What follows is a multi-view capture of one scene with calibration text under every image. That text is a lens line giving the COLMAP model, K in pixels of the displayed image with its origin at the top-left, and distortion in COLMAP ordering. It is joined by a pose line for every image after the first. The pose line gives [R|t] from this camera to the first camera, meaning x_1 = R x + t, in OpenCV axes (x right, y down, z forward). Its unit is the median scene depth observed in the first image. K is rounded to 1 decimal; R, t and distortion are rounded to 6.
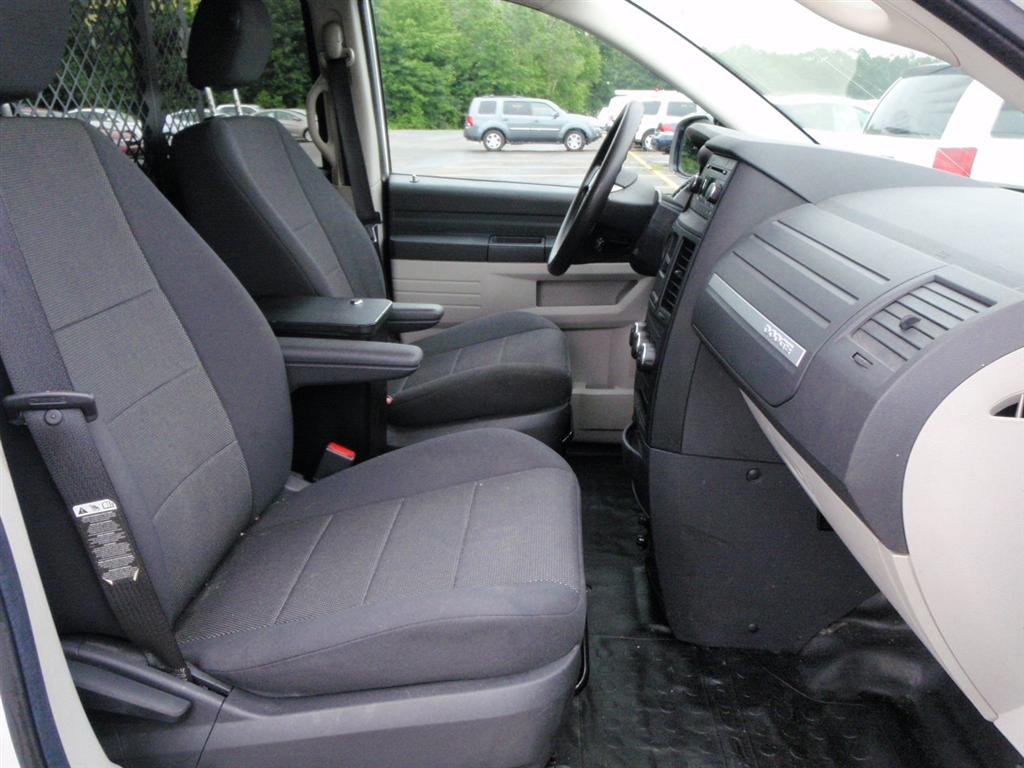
lens RADIAL K [[879.1, 0, 512.0], [0, 879.1, 384.0], [0, 0, 1]] dist [-0.041601, -0.001615]
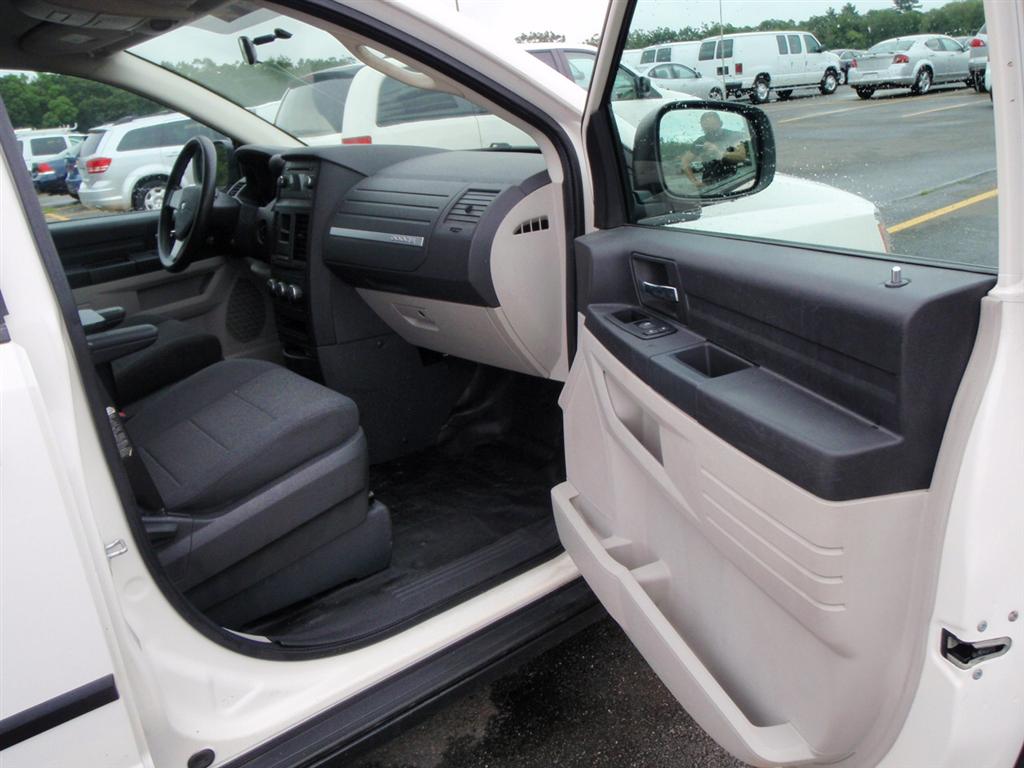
lens RADIAL K [[879.1, 0, 512.0], [0, 879.1, 384.0], [0, 0, 1]] dist [-0.041601, -0.001615]
pose [[0.774501, -0.299462, 0.557199, -0.770893], [0.306859, 0.948126, 0.083032, 0.183731], [-0.553160, 0.106674, 0.826217, -0.802297]]
